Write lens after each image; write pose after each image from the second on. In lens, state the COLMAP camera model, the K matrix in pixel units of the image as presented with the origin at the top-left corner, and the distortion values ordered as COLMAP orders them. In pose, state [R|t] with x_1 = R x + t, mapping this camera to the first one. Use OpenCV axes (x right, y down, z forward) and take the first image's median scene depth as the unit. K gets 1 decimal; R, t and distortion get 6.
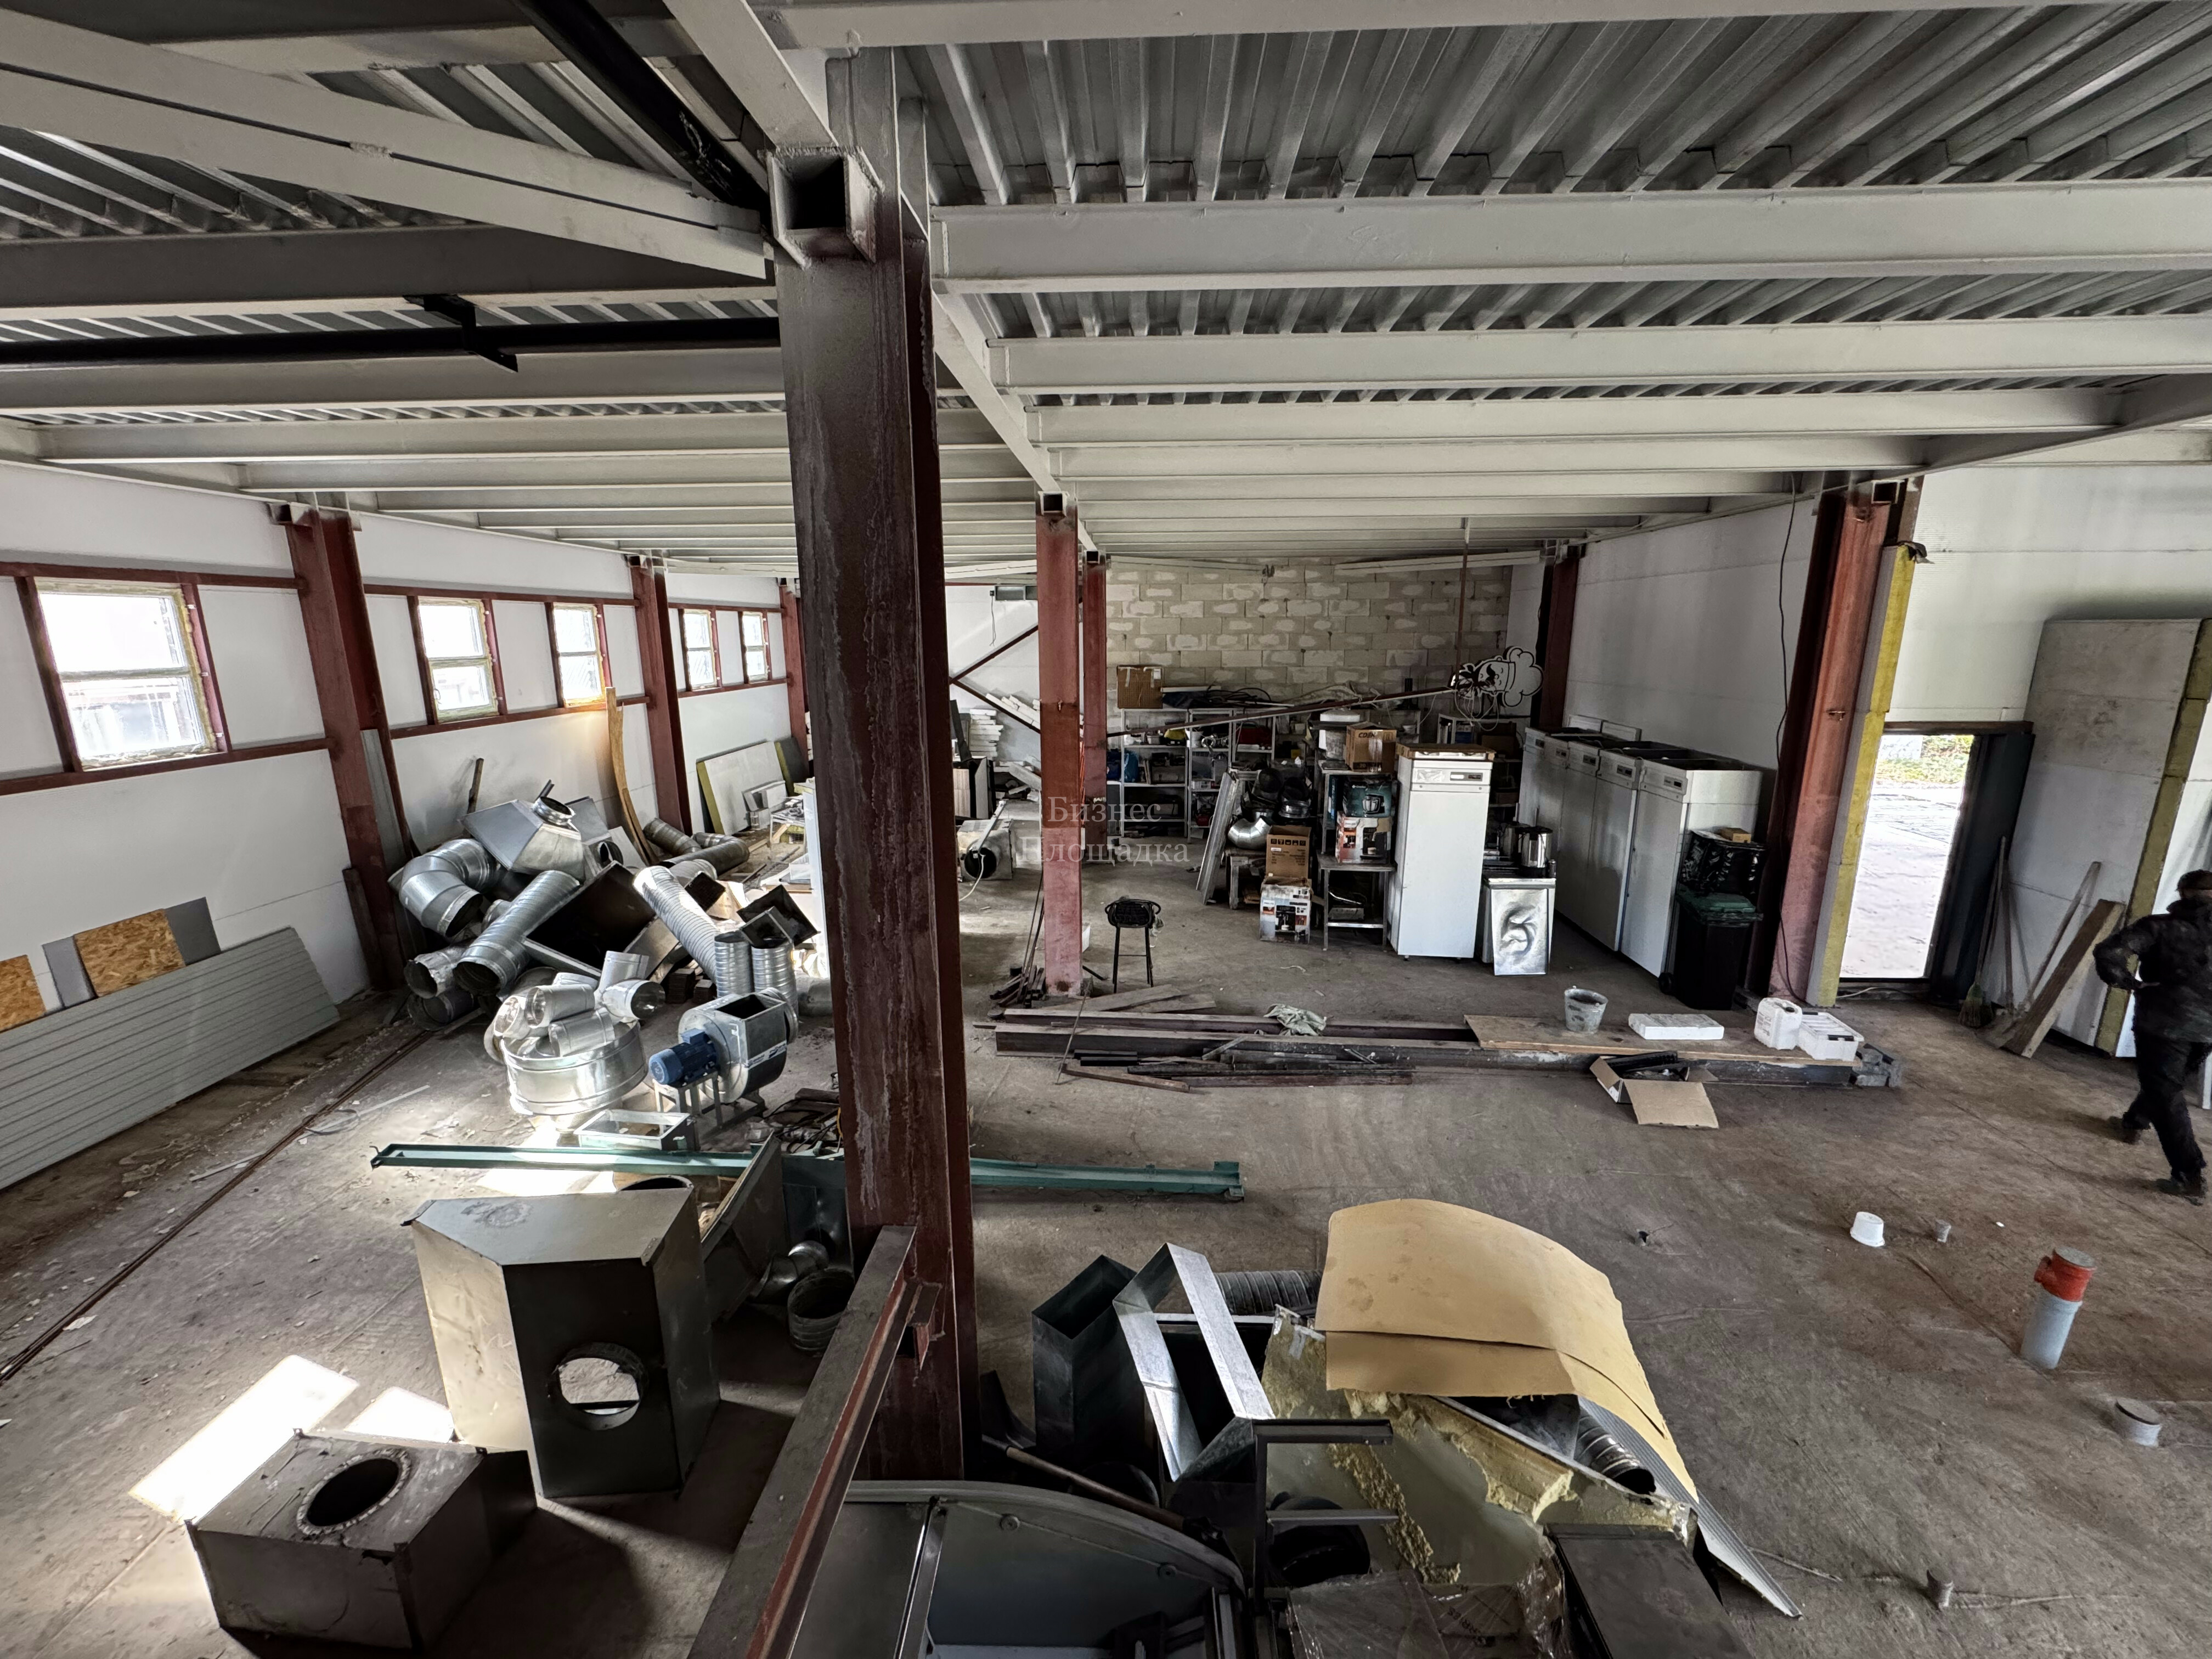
lens RADIAL K [[878.8, 0, 1104.3], [0, 878.8, 830.2], [0, 0, 1]] dist [-0.003812, 0.000450]
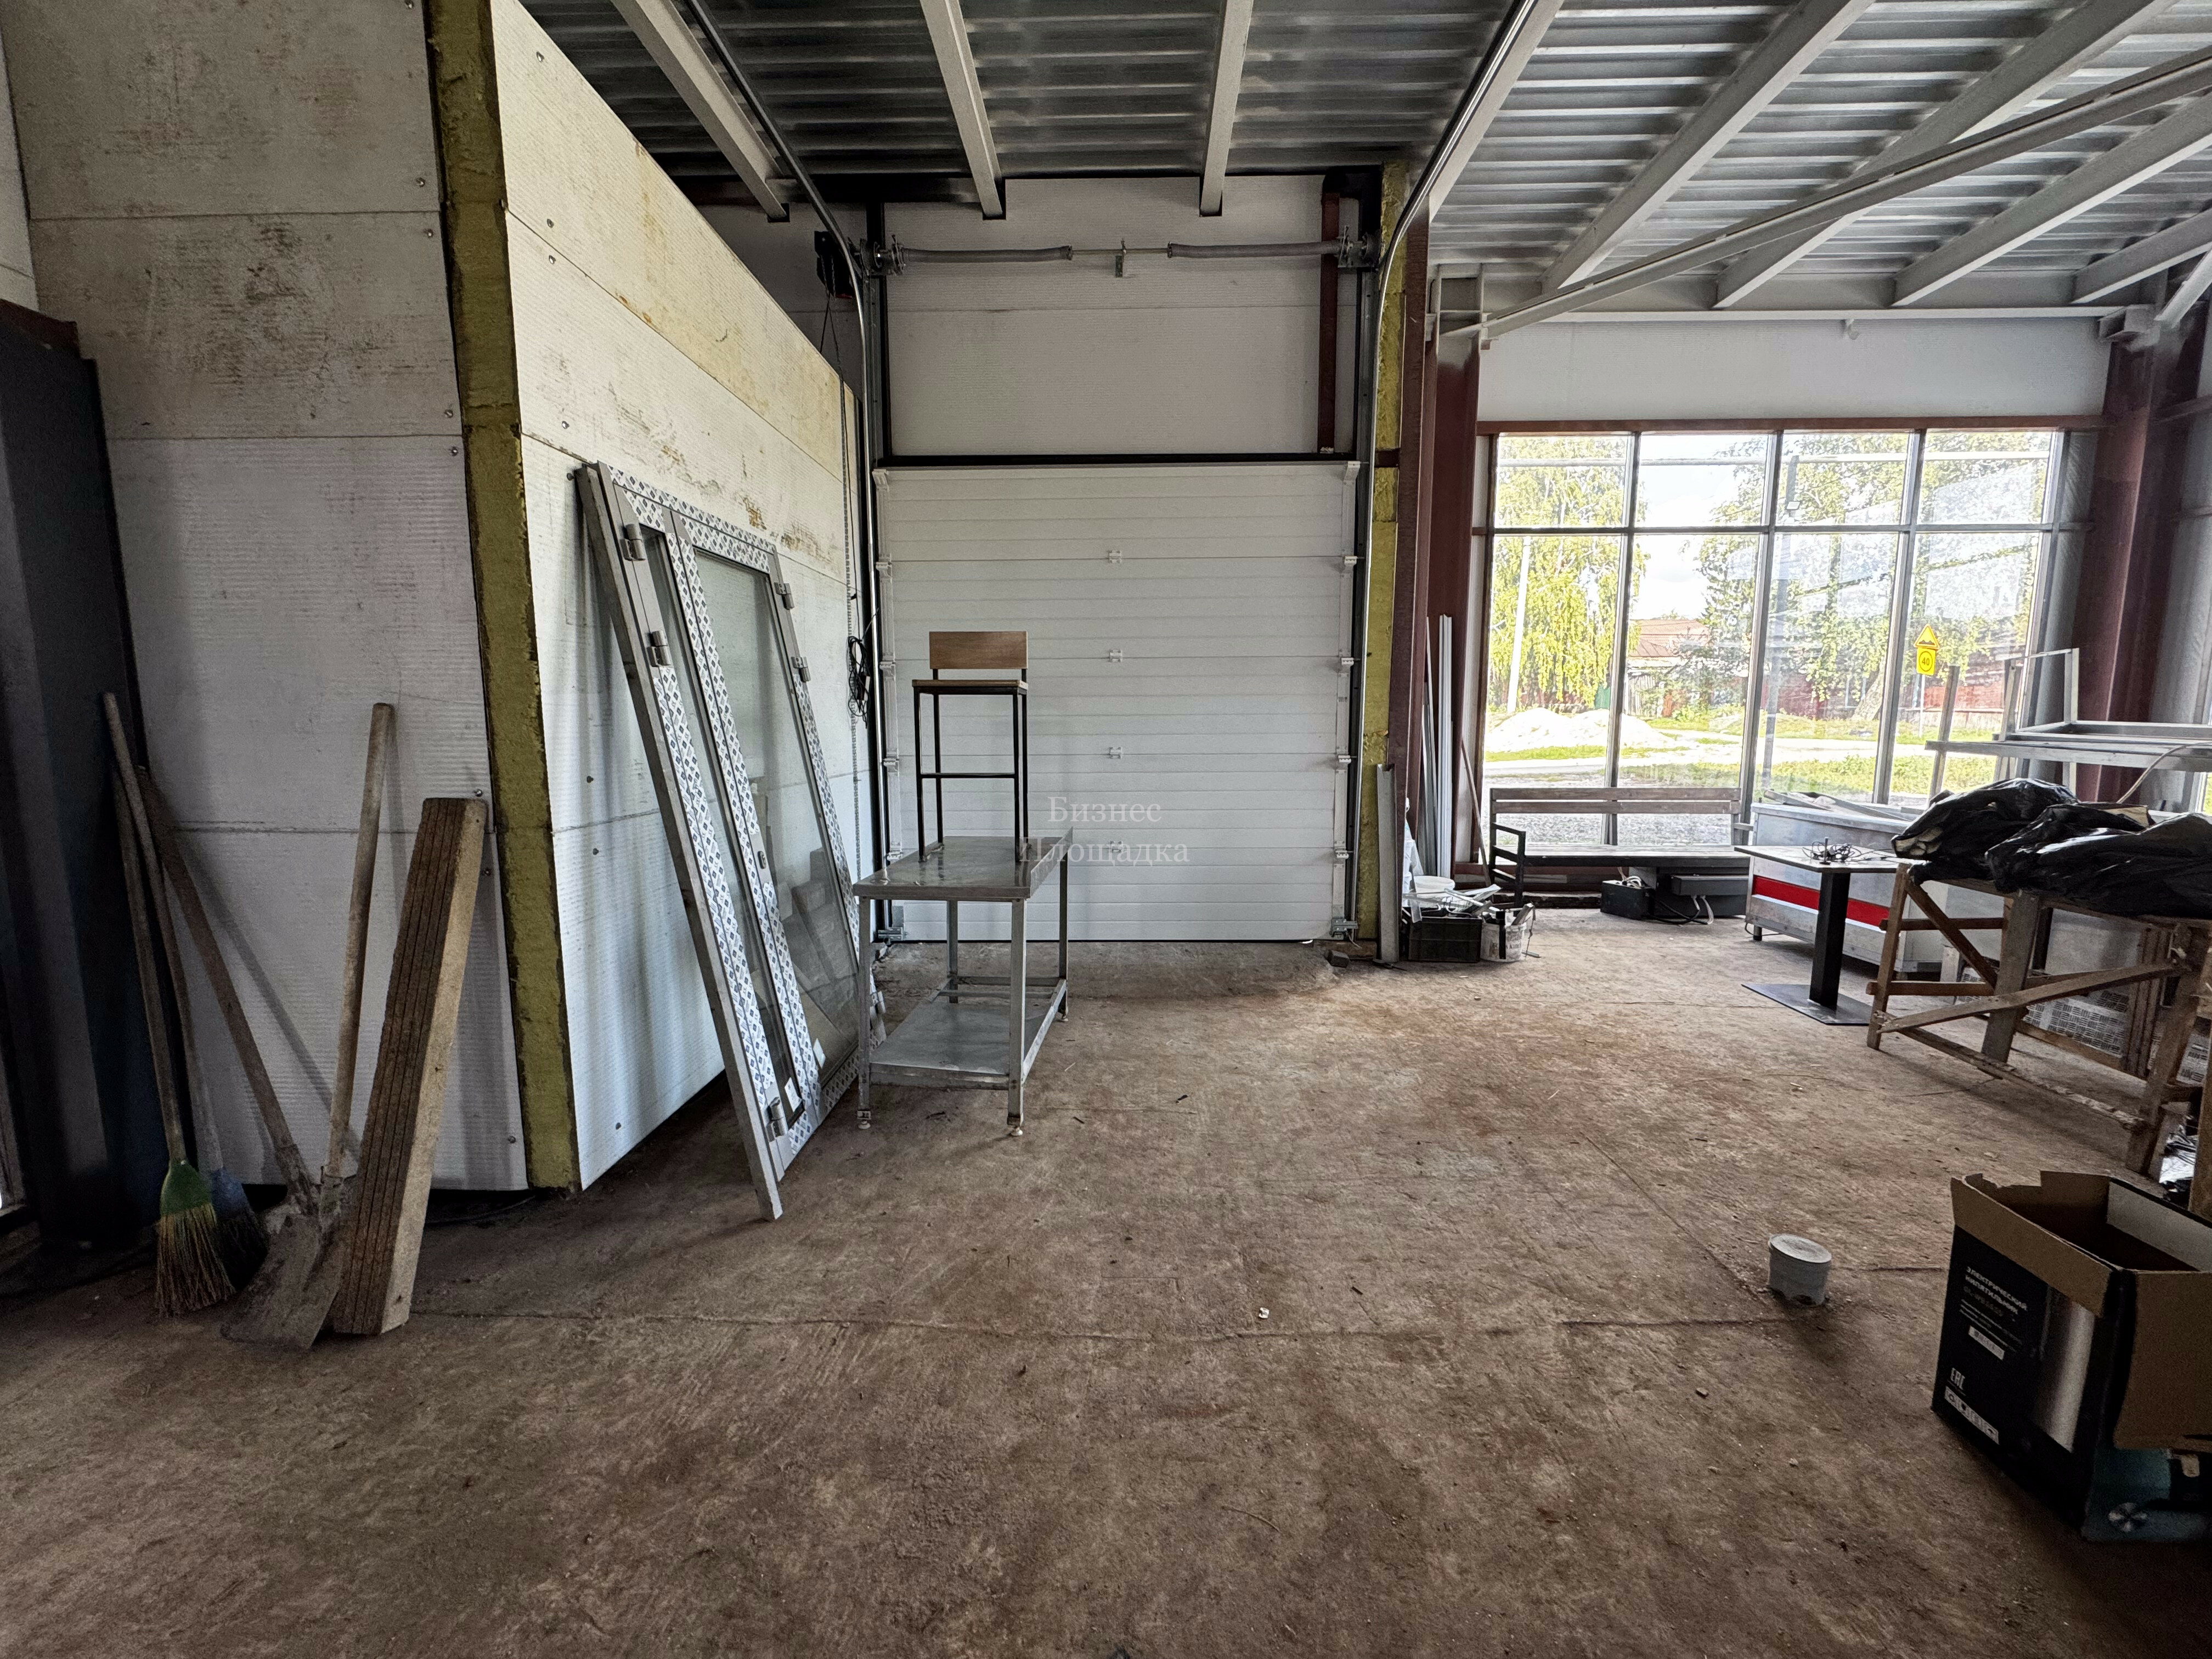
lens RADIAL K [[878.8, 0, 1102.4], [0, 878.8, 827.1], [0, 0, 1]] dist [-0.003812, 0.000450]
pose [[-0.016826, -0.120924, 0.992519, 0.748200], [0.213589, 0.969311, 0.121717, 0.099990], [-0.976779, 0.214040, 0.009518, 0.701236]]
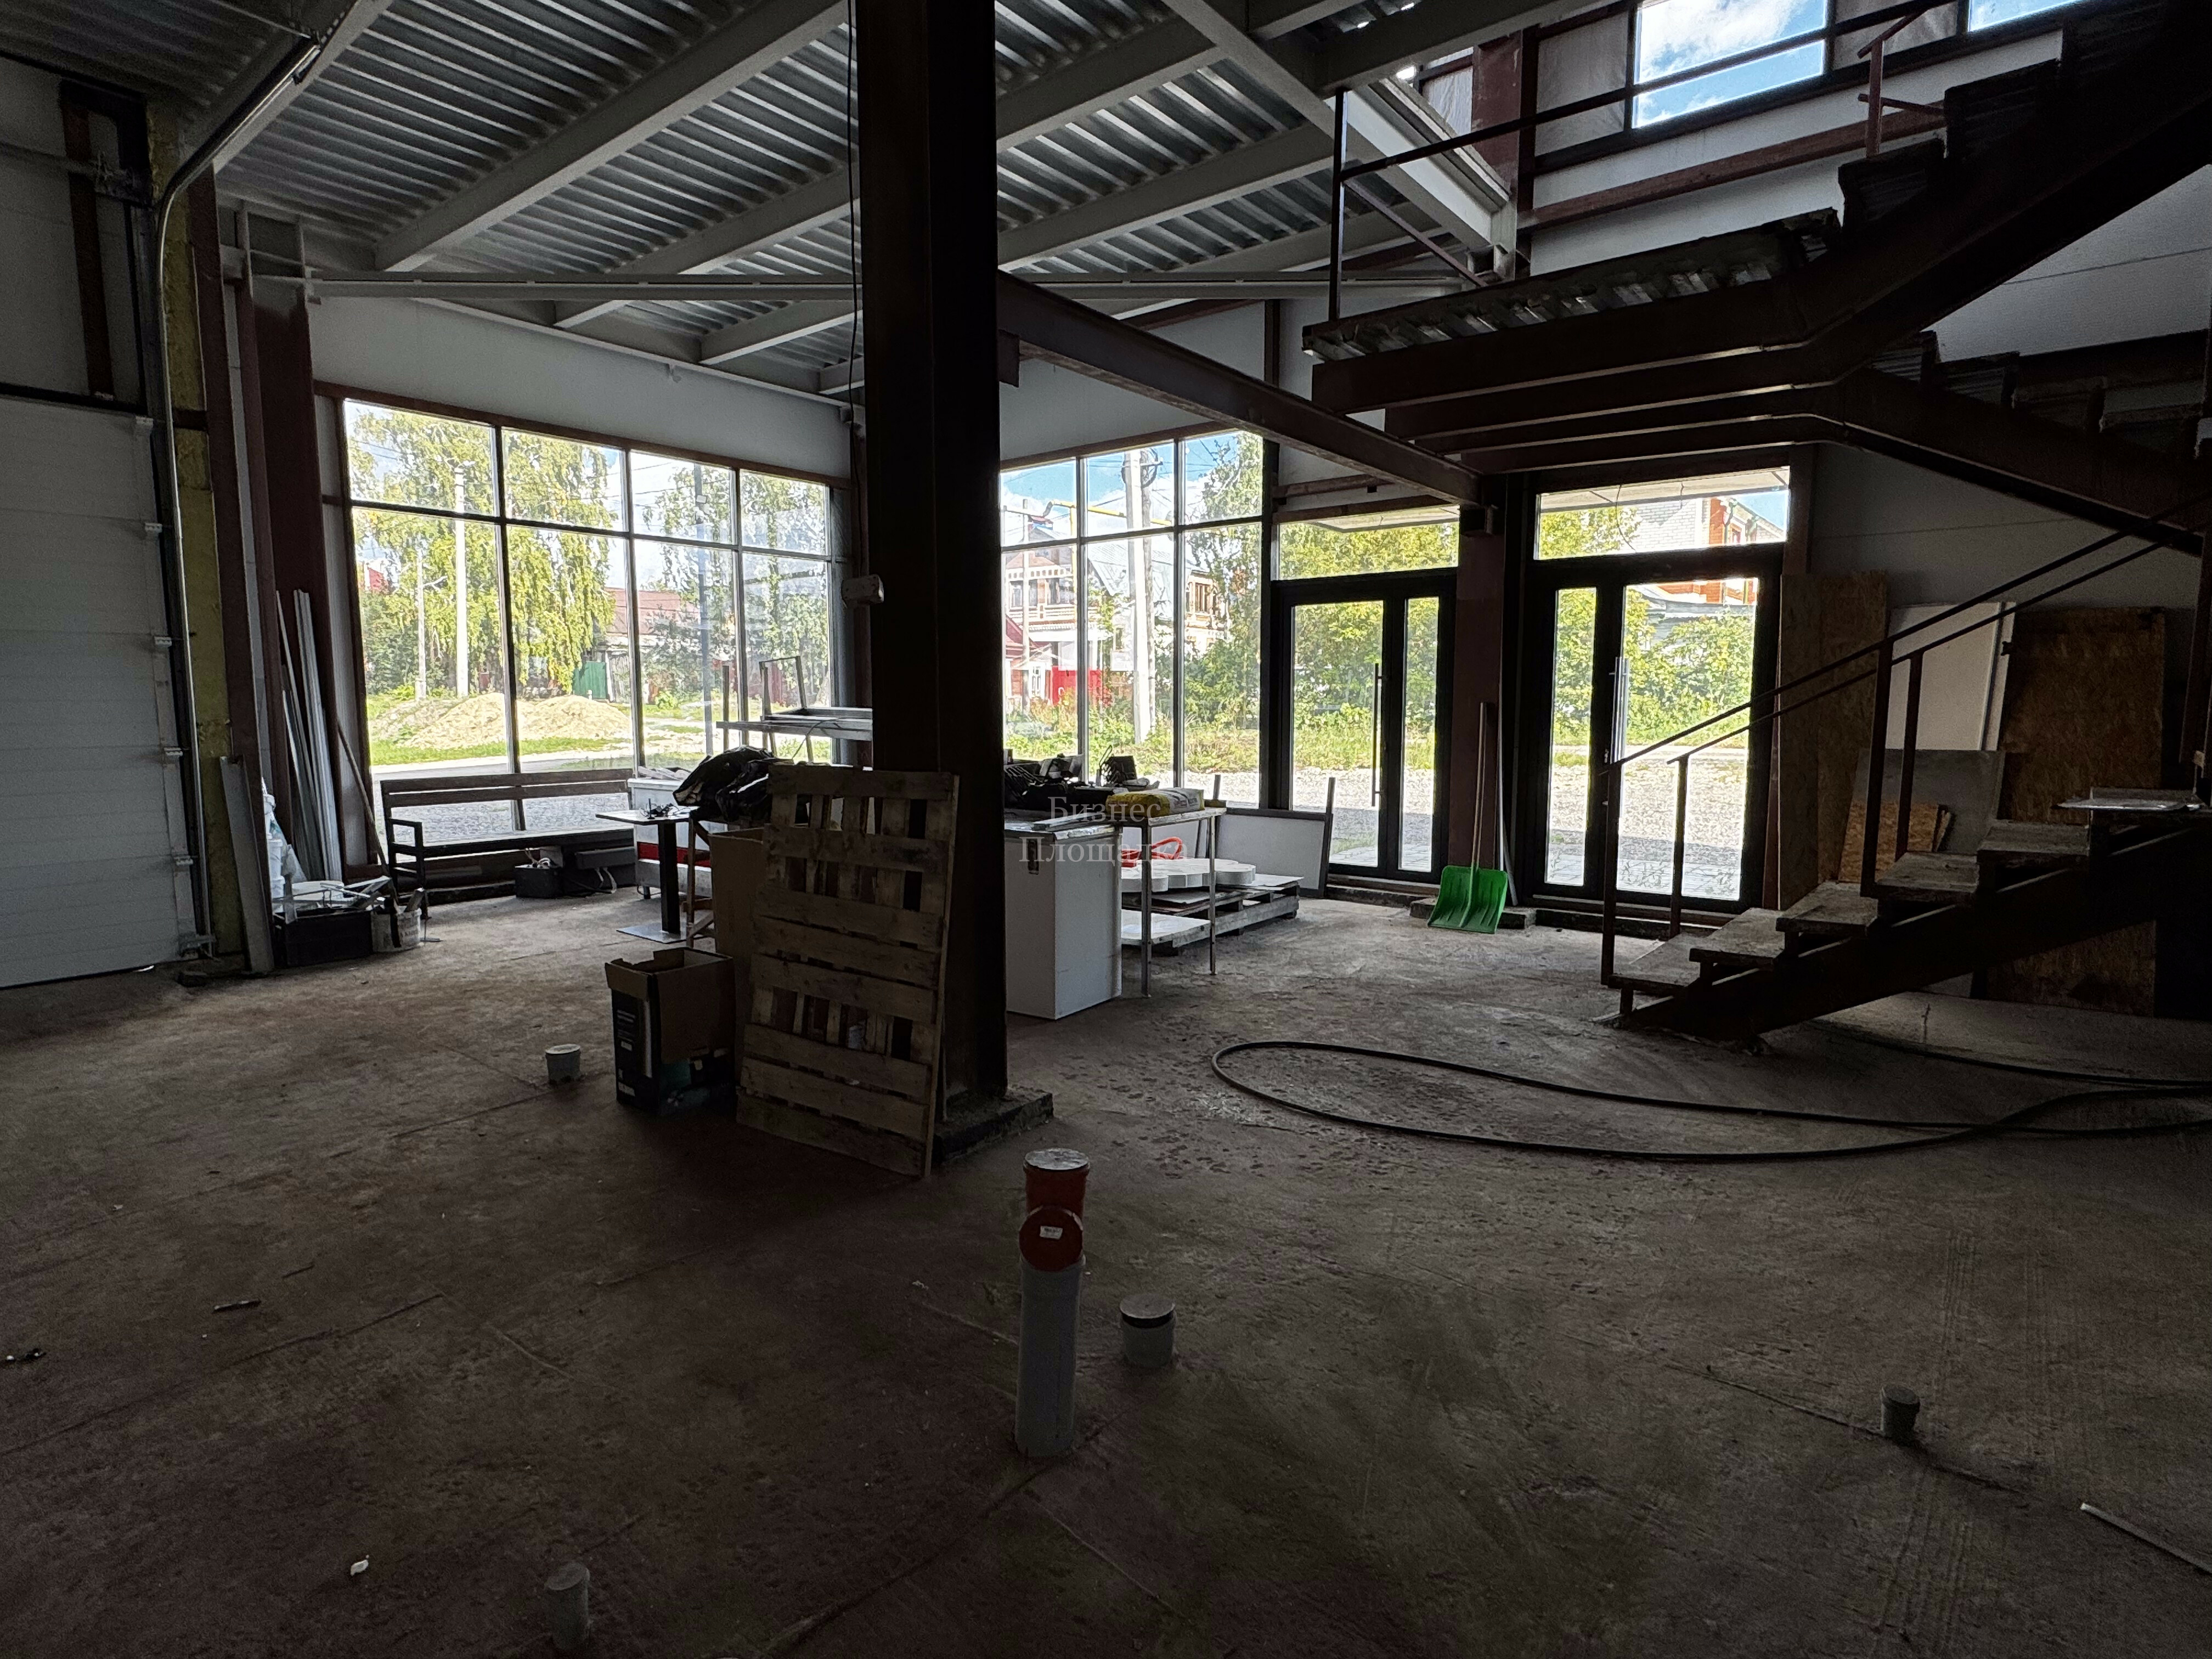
lens RADIAL K [[1152.0, 0, 1118.3], [0, 1152.0, 823.2], [0, 0, 1]] dist [0.002977, -0.003731]
pose [[-0.813887, -0.056127, 0.578307, 0.417541], [0.127406, 0.953859, 0.271882, 0.085621], [-0.566883, 0.294961, -0.769182, 0.772600]]
